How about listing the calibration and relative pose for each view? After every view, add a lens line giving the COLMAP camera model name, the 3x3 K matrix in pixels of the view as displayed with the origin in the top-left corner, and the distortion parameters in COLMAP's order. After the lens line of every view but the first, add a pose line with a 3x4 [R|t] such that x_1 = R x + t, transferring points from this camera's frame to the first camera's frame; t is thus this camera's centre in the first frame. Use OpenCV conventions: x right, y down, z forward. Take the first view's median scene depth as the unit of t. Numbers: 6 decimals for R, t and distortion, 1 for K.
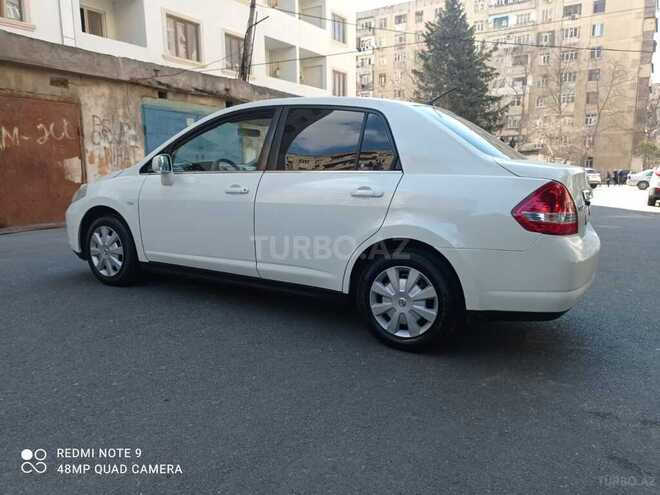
lens RADIAL K [[496.1, 0, 330.0], [0, 496.1, 247.5], [0, 0, 1]] dist [0.022624, -0.012052]
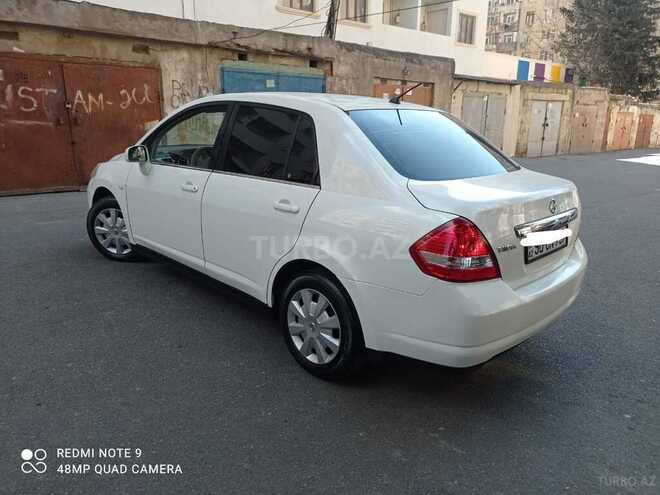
lens RADIAL K [[494.0, 0, 325.6], [0, 494.0, 248.6], [0, 0, 1]] dist [0.020135, -0.007428]
pose [[0.964356, 0.087931, -0.249570, 0.134900], [-0.061464, 0.991812, 0.111946, -0.049368], [0.257370, -0.092616, 0.961864, 0.040947]]
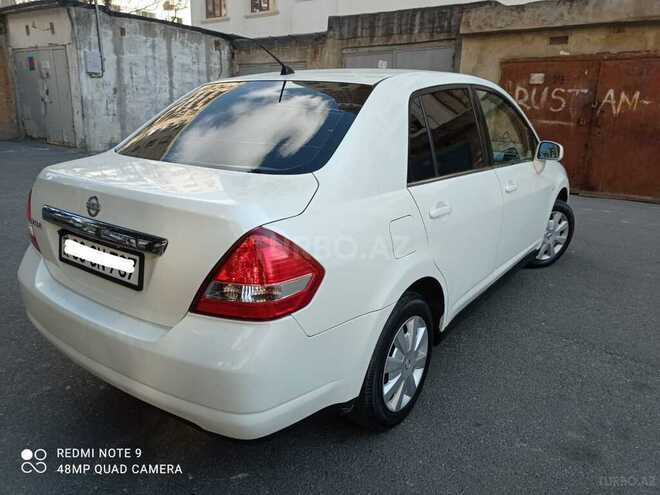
lens RADIAL K [[494.0, 0, 325.6], [0, 494.0, 248.6], [0, 0, 1]] dist [0.020135, -0.007428]
pose [[-0.093343, 0.275130, -0.956865, 0.381323], [-0.181194, 0.940317, 0.288048, -0.110909], [0.979007, 0.200266, -0.037920, 0.457720]]
